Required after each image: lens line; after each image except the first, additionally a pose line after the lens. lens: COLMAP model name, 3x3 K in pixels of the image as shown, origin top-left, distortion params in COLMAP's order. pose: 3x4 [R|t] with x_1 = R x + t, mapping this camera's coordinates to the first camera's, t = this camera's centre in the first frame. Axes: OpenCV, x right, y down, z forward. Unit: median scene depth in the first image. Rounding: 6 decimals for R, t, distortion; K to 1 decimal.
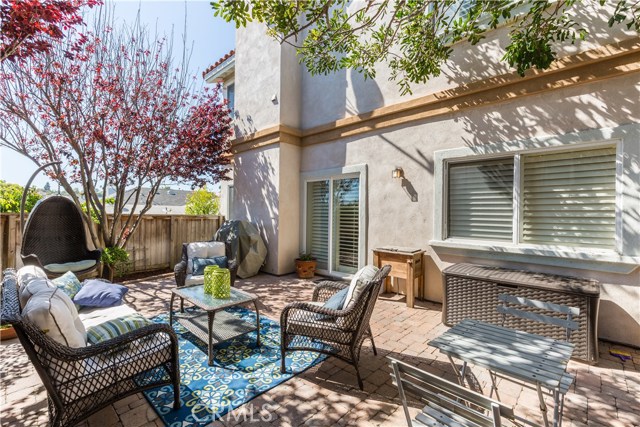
lens RADIAL K [[282.6, 0, 320.0], [0, 282.6, 213.5], [0, 0, 1]] dist [0.001322, -0.000303]
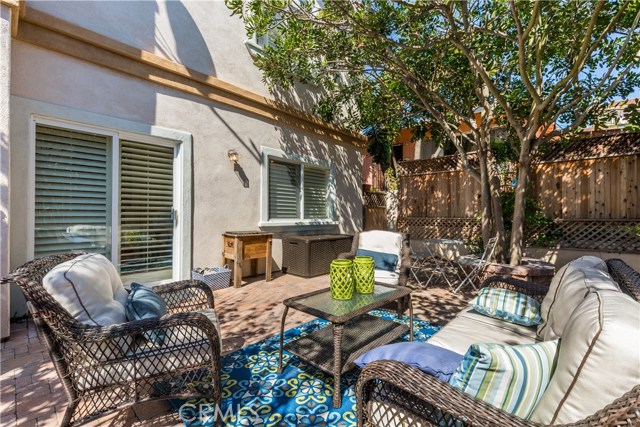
lens RADIAL K [[282.6, 0, 320.0], [0, 282.6, 213.5], [0, 0, 1]] dist [0.001322, -0.000303]
pose [[-0.023456, -0.004383, 0.999715, -0.754918], [-0.001125, 0.999990, 0.004358, 0.052436], [-0.999724, -0.001022, -0.023461, 0.768501]]
